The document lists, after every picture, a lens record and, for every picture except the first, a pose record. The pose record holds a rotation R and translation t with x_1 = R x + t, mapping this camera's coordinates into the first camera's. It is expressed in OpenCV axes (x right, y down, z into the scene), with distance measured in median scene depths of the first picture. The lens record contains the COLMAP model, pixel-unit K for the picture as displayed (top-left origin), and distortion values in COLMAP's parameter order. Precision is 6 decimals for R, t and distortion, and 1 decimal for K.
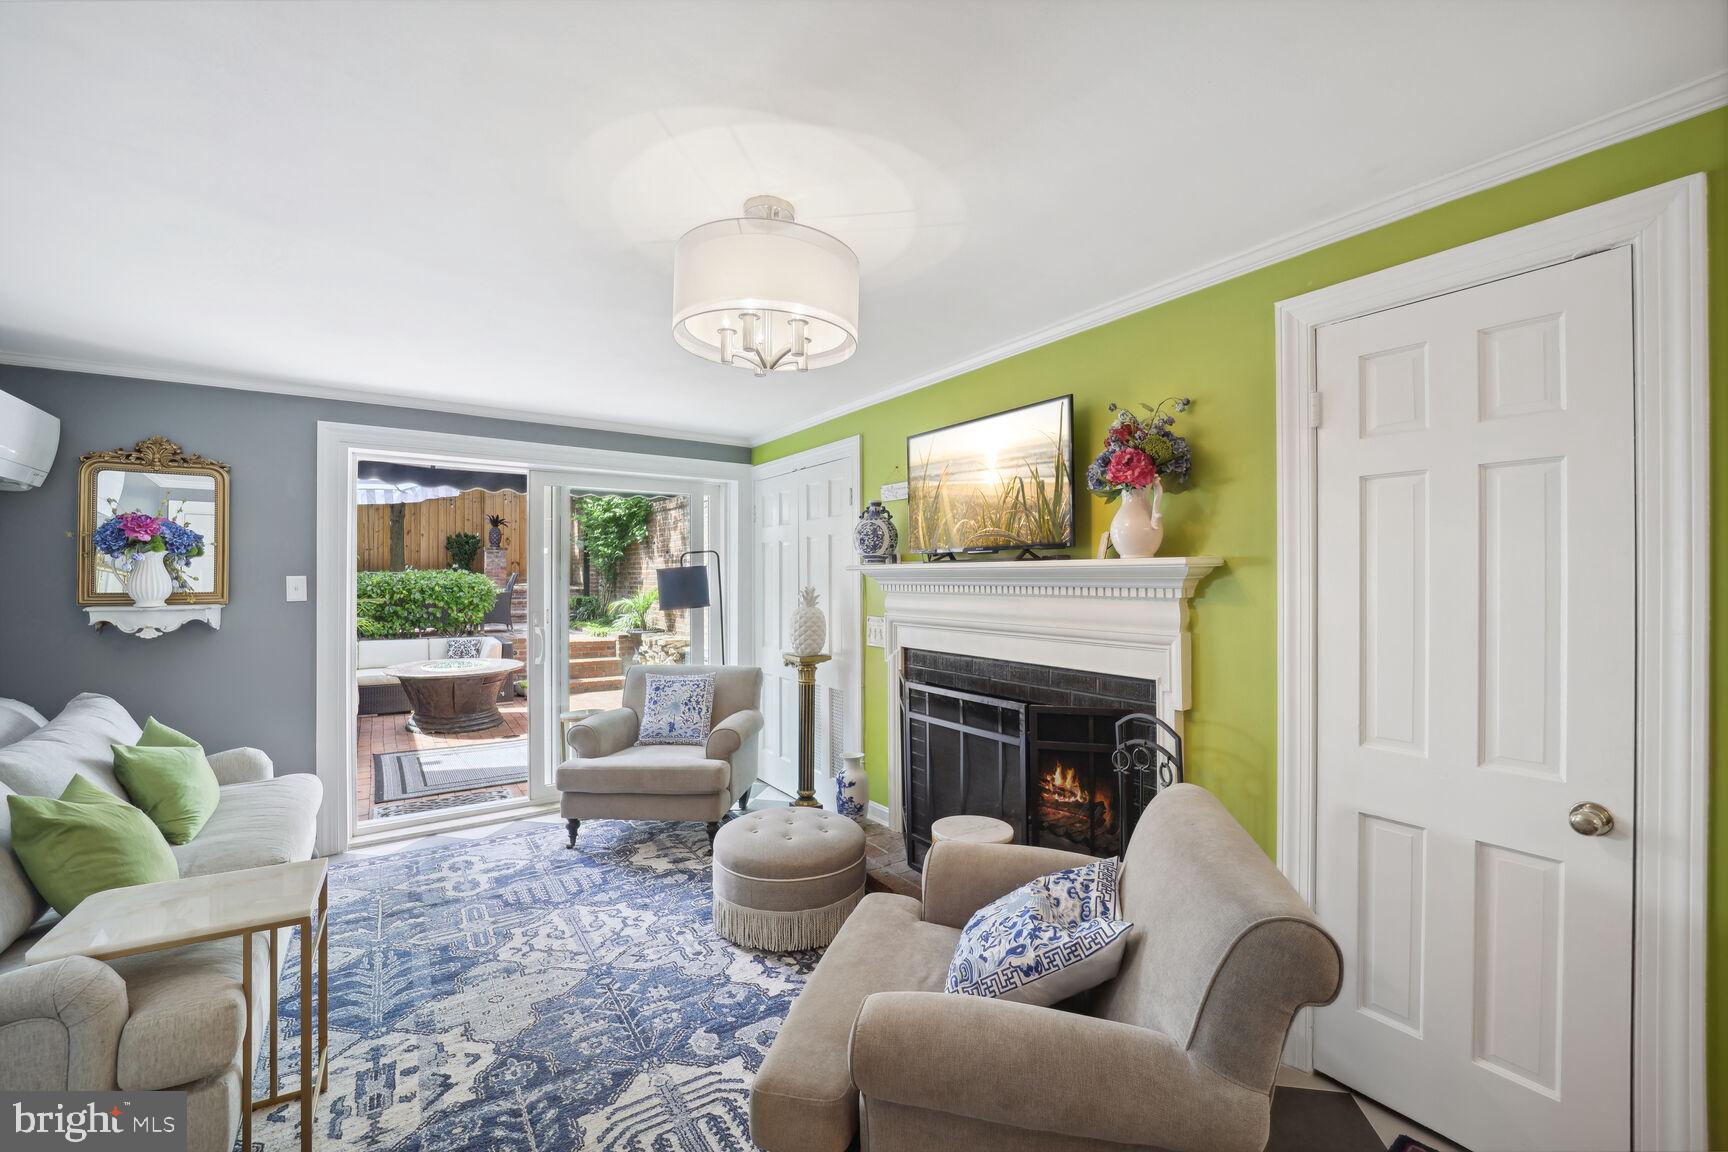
lens RADIAL K [[697.3, 0, 860.6], [0, 697.3, 576.6], [0, 0, 1]] dist [-0.019040, -0.000359]
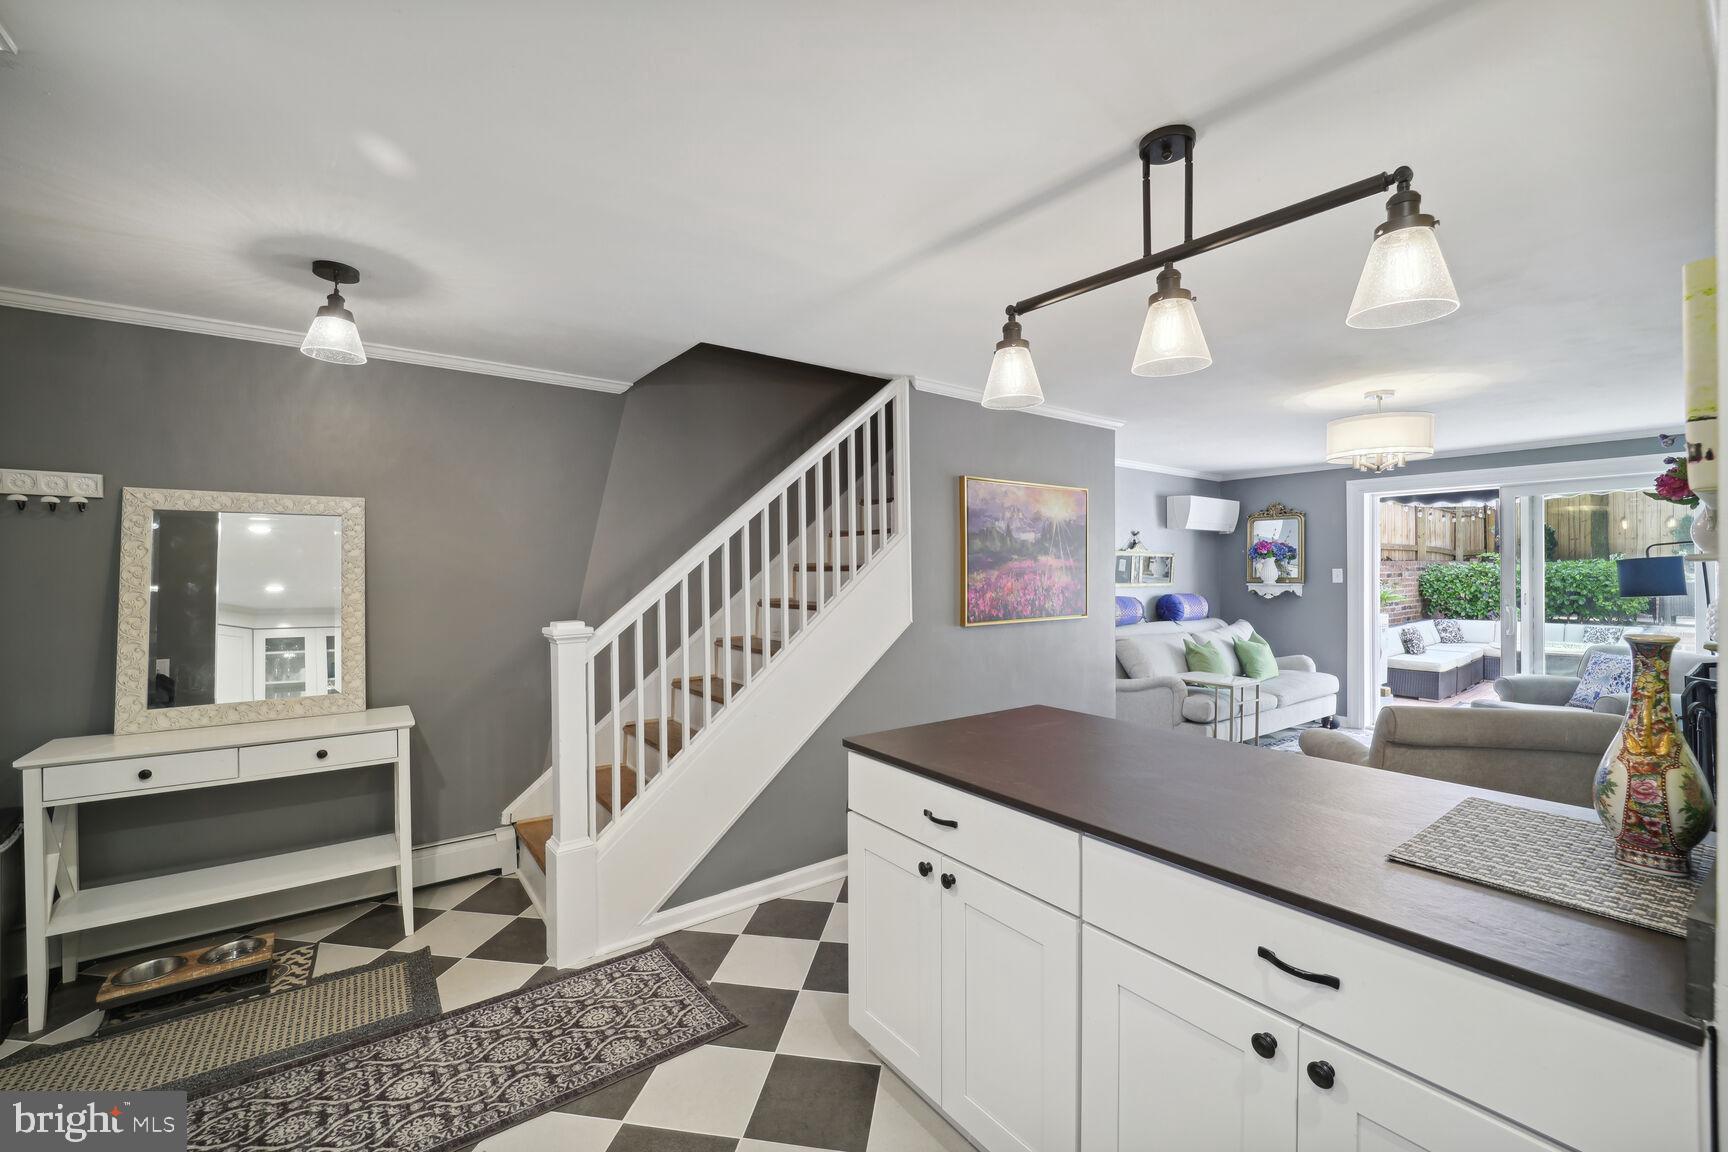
lens RADIAL K [[697.3, 0, 864.1], [0, 697.3, 576.0], [0, 0, 1]] dist [-0.019040, -0.000359]
pose [[0.035926, 0.004057, -0.999346, 0.397023], [0.011449, 0.999924, 0.004471, -0.001714], [0.999289, -0.011602, 0.035877, -0.128234]]
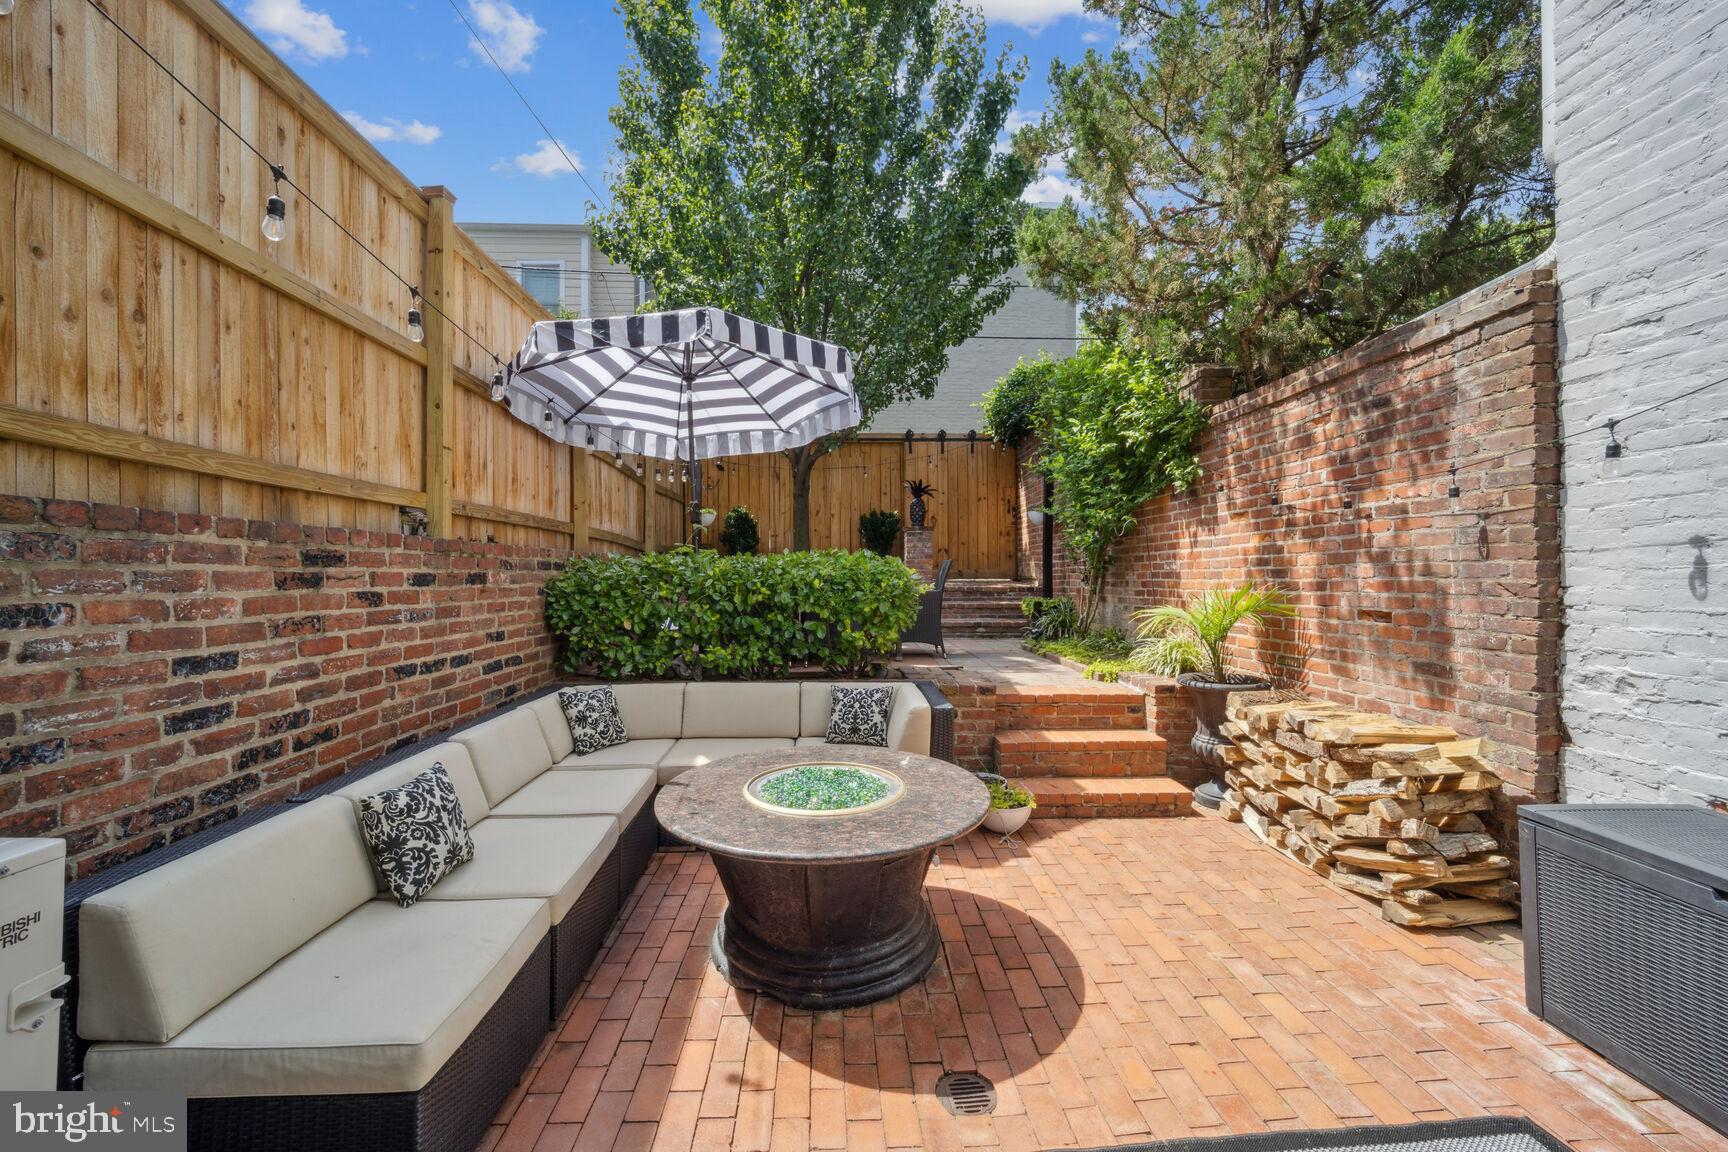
lens RADIAL K [[697.3, 0, 868.4], [0, 697.3, 589.9], [0, 0, 1]] dist [-0.019040, -0.000359]
pose [[0.849010, 0.006923, -0.528332, -0.309372], [0.004153, 0.999796, 0.019775, 0.011790], [0.528361, -0.018983, 0.848808, 0.588572]]
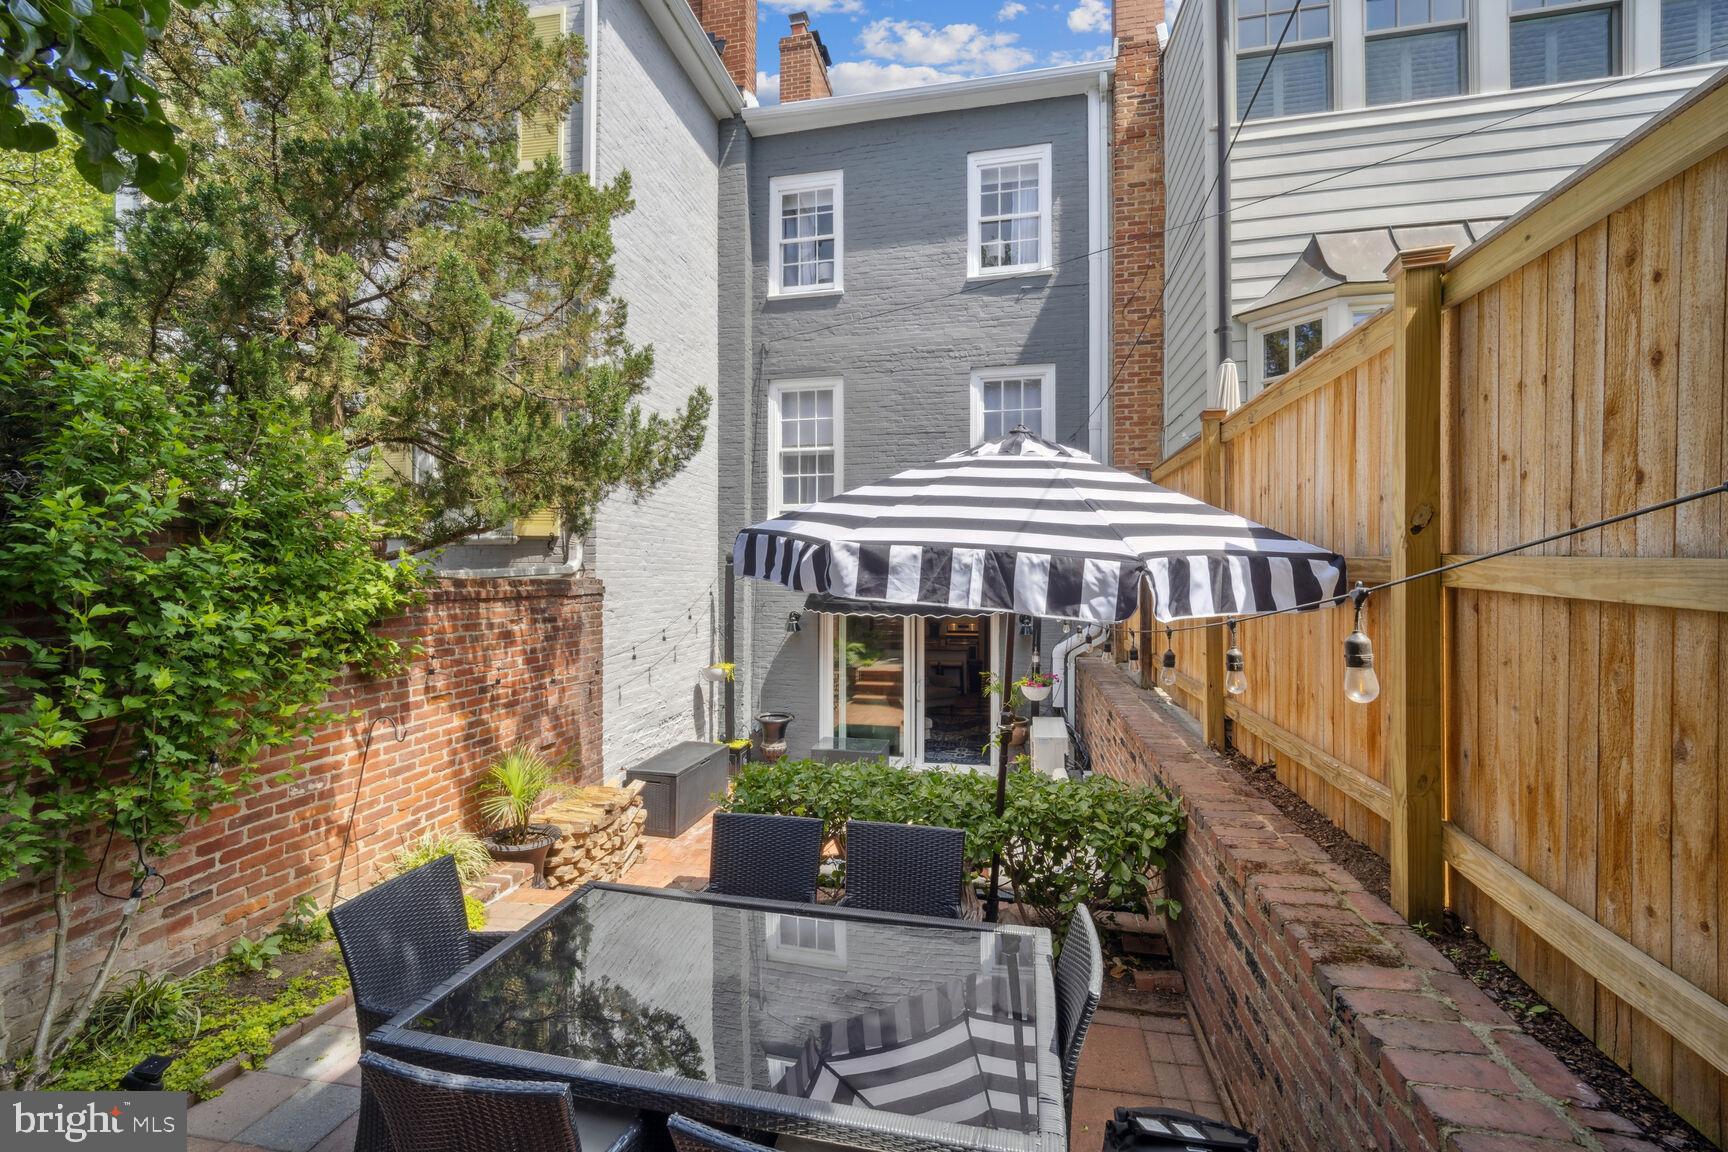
lens RADIAL K [[697.3, 0, 862.0], [0, 697.3, 578.8], [0, 0, 1]] dist [-0.019040, -0.000359]
pose [[-0.685100, -0.001071, 0.728448, -0.992566], [-0.001484, 0.999999, 0.000076, -0.133274], [-0.728448, -0.001029, -0.685101, 1.358914]]
